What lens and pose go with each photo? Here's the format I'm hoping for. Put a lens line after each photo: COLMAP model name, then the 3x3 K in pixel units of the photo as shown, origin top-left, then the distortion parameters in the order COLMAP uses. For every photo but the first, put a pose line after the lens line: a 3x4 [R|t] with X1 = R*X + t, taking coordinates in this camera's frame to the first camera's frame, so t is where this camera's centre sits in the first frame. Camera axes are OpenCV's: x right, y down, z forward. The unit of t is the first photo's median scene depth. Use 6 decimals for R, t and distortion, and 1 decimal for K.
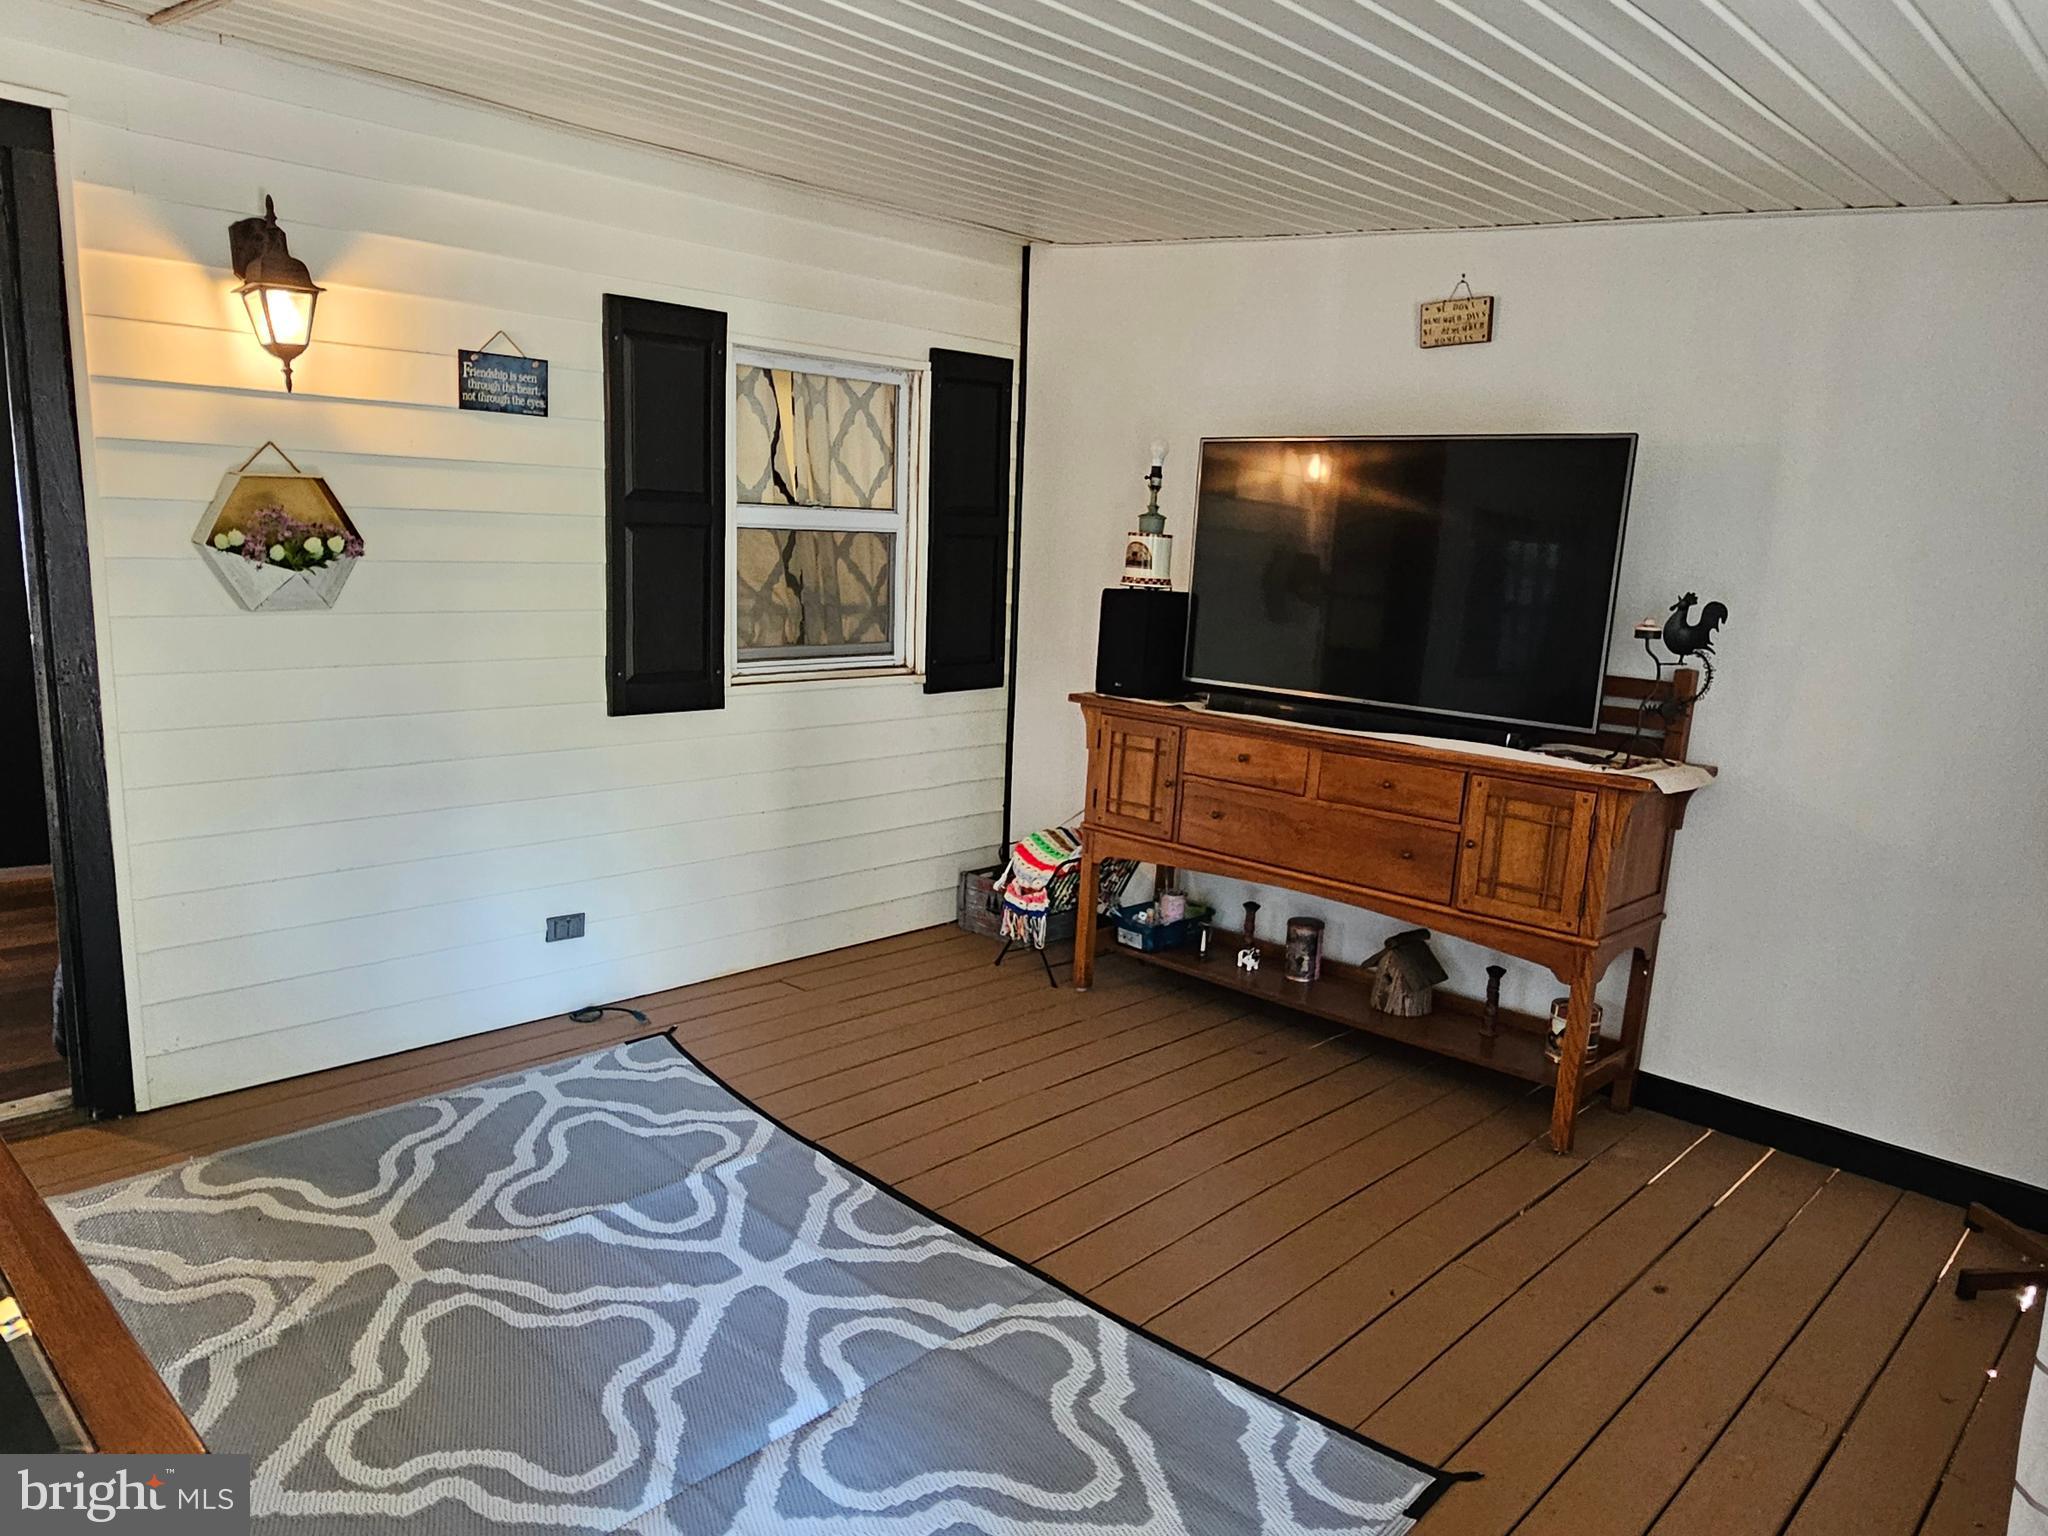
lens RADIAL K [[1397.3, 0, 1019.4], [0, 1397.3, 787.4], [0, 0, 1]] dist [0.007752, 0.002907]
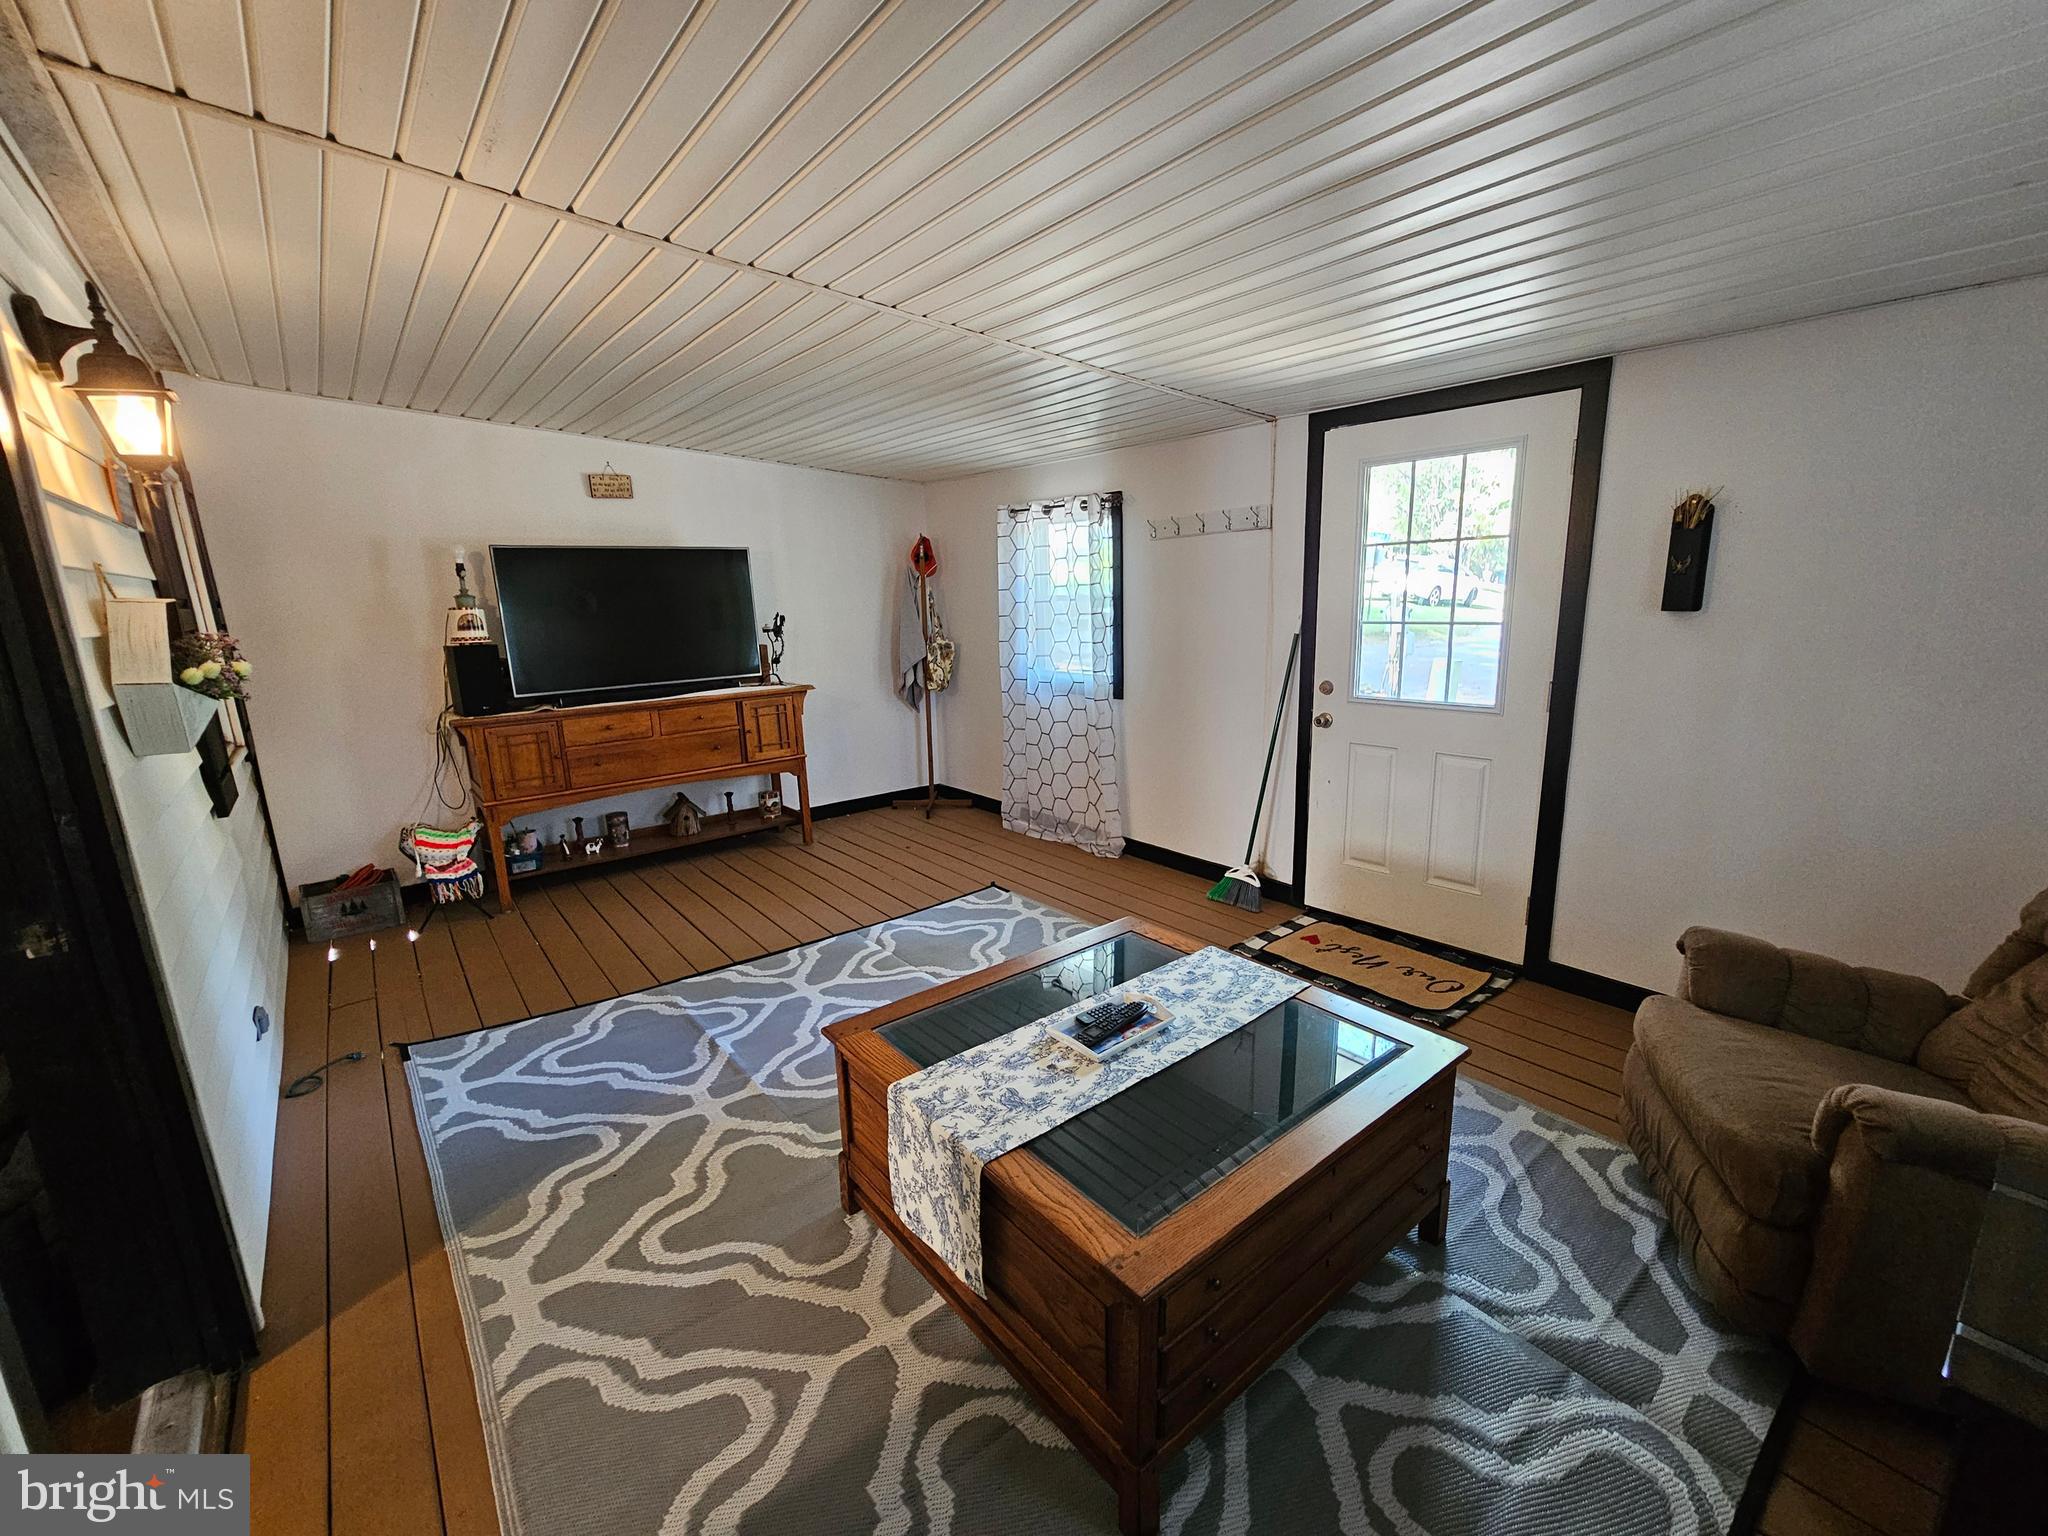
lens RADIAL K [[837.8, 0, 1021.1], [0, 837.8, 763.8], [0, 0, 1]] dist [-0.002645, -0.000109]
pose [[0.119919, -0.246838, 0.961608, -0.945128], [0.217119, 0.951672, 0.217211, -0.109683], [-0.968751, 0.182735, 0.167716, 0.373154]]
